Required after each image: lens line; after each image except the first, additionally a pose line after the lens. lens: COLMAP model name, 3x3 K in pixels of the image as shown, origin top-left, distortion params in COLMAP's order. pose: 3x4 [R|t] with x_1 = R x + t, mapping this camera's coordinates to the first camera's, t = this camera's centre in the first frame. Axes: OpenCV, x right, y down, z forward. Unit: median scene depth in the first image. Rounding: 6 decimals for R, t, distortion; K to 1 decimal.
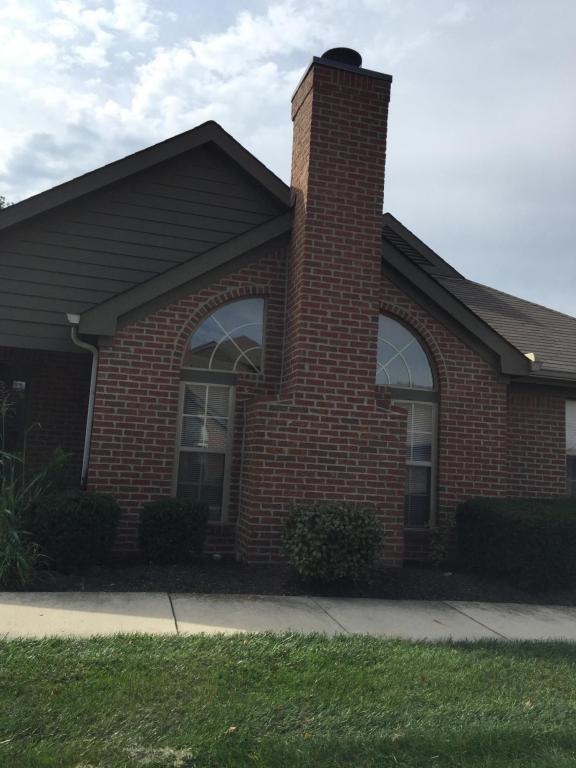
lens RADIAL K [[673.8, 0, 290.0], [0, 673.8, 382.5], [0, 0, 1]] dist [0.037694, 0.002286]
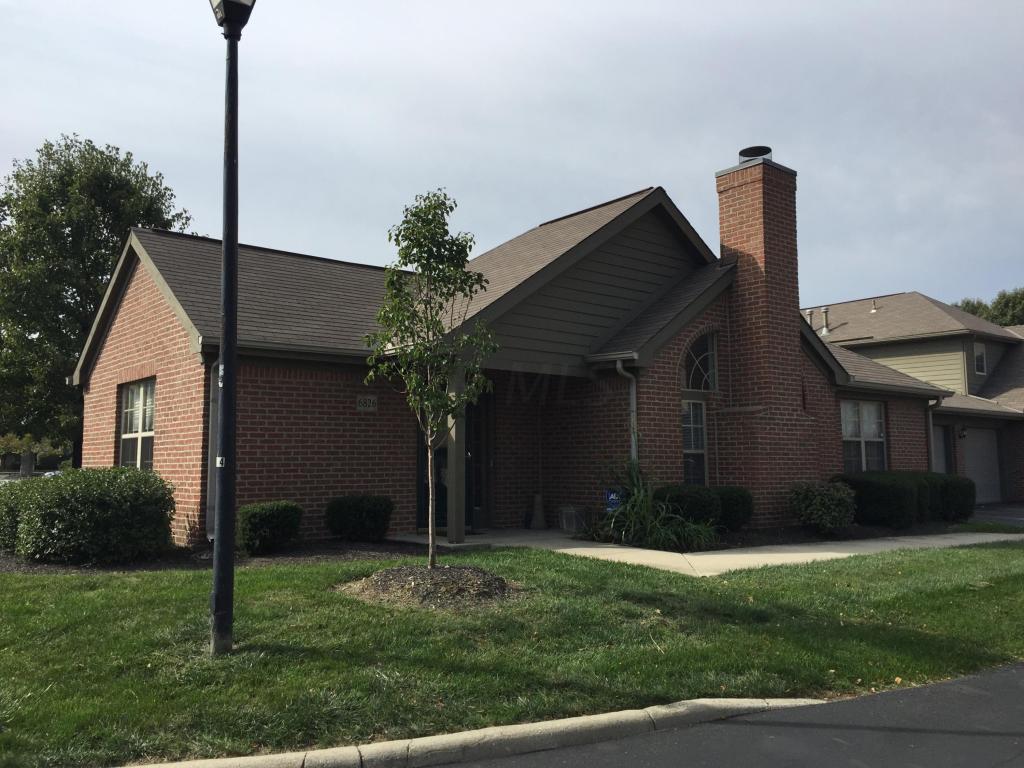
lens RADIAL K [[898.4, 0, 507.4], [0, 898.4, 384.0], [0, 0, 1]] dist [0.037694, 0.002286]
pose [[0.903839, -0.023470, 0.427229, -1.202323], [0.003708, 0.998887, 0.047028, -0.114764], [-0.427857, -0.040922, 0.902920, -0.426624]]
